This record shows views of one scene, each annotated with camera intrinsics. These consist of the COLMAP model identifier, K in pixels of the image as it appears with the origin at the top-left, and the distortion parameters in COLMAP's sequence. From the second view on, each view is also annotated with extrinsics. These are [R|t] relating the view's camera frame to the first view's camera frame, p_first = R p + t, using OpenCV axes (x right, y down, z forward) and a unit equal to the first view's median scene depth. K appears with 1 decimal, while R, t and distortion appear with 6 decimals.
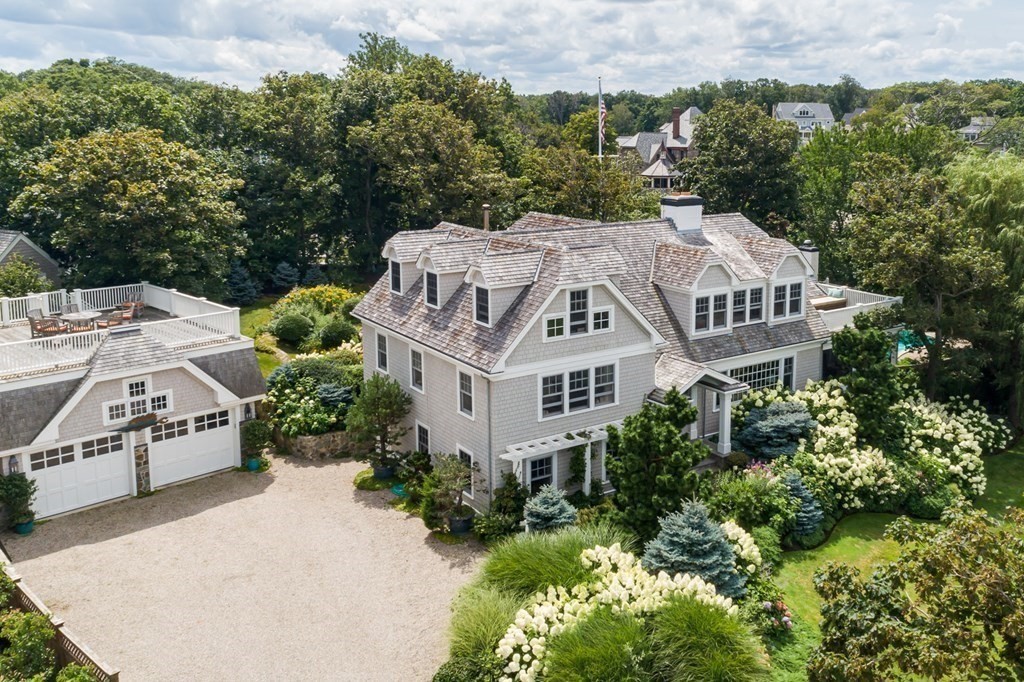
lens RADIAL K [[983.3, 0, 509.8], [0, 983.3, 342.5], [0, 0, 1]] dist [0.040292, 0.000000]
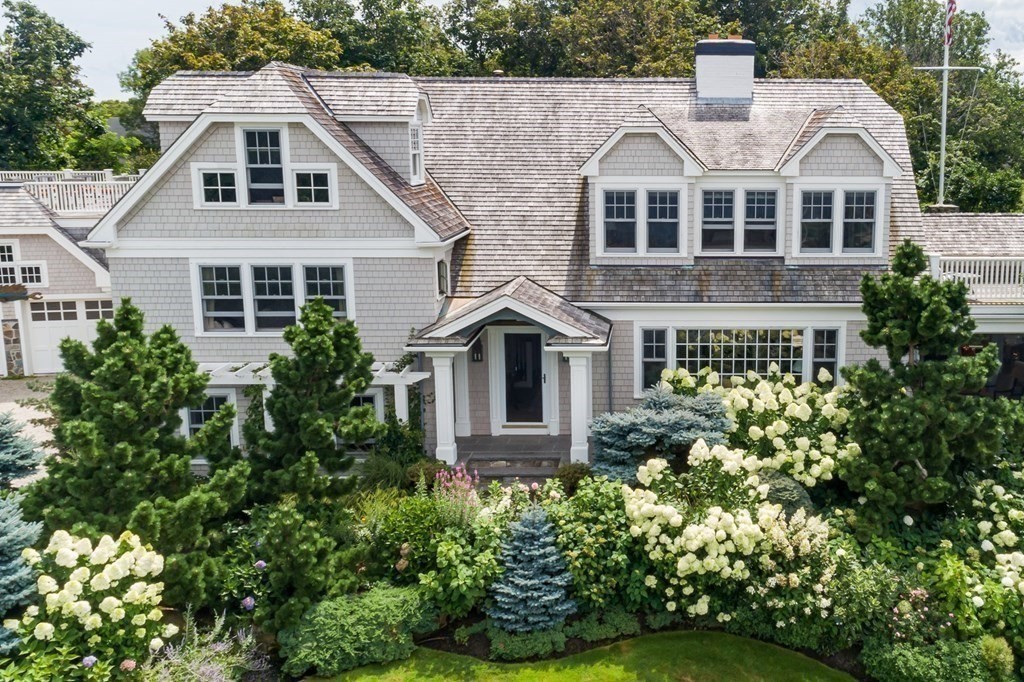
lens RADIAL K [[983.3, 0, 516.5], [0, 983.3, 339.9], [0, 0, 1]] dist [0.040292, 0.000000]
pose [[0.829781, 0.136036, -0.541256, 0.477486], [-0.137916, 0.989741, 0.037321, 0.026776], [0.540780, 0.043679, 0.840029, 0.504650]]
